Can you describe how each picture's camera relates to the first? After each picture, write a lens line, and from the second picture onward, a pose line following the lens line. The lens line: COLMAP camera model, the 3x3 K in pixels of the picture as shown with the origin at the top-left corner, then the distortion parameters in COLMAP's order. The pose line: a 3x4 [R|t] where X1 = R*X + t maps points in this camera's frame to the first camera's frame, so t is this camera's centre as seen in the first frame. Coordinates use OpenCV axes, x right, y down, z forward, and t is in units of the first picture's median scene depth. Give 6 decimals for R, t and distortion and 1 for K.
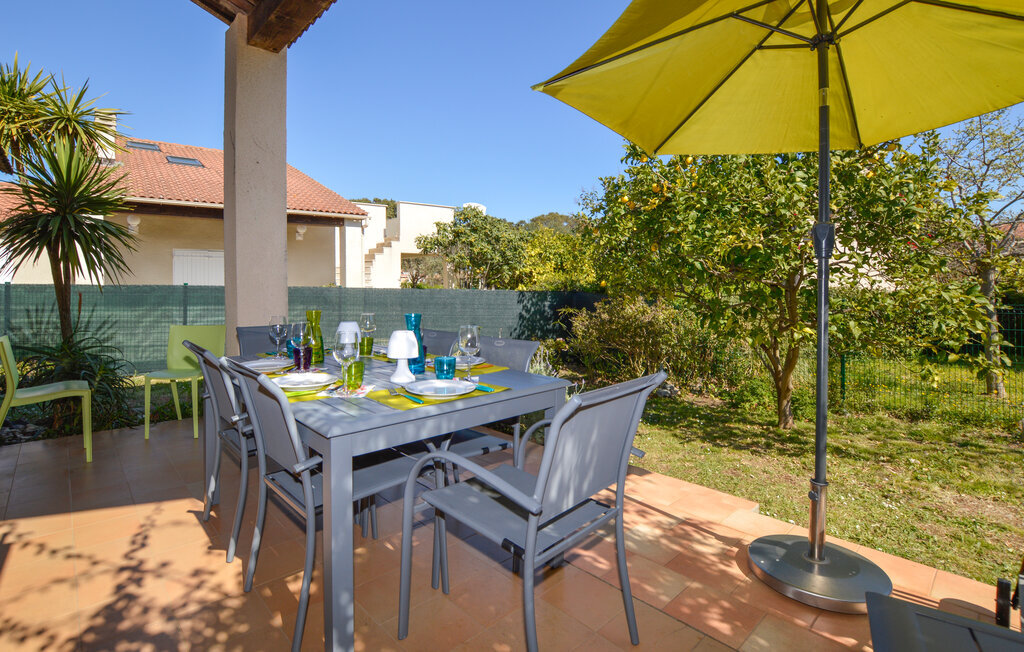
lens RADIAL K [[462.2, 0, 512.8], [0, 462.2, 327.2], [0, 0, 1]] dist [-0.010472, -0.000775]
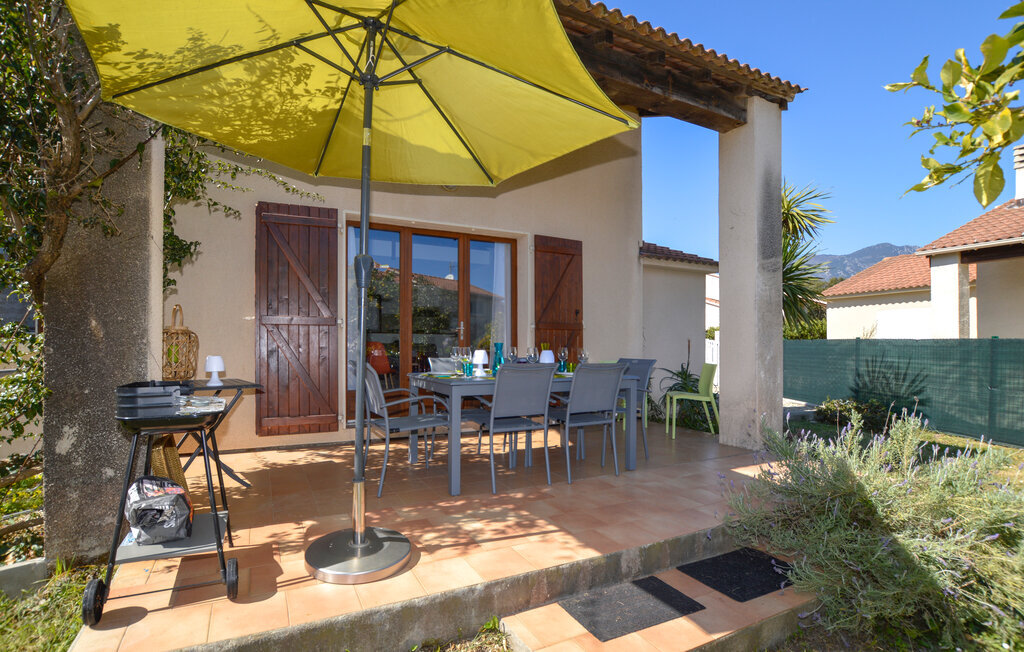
lens RADIAL K [[514.9, 0, 512.2], [0, 514.9, 330.8], [0, 0, 1]] dist [0.000273, -0.000035]
pose [[-0.279568, -0.033801, -0.959531, 1.539385], [-0.090821, 0.995830, -0.008618, -0.056814], [0.955821, 0.084736, -0.281472, 1.418644]]
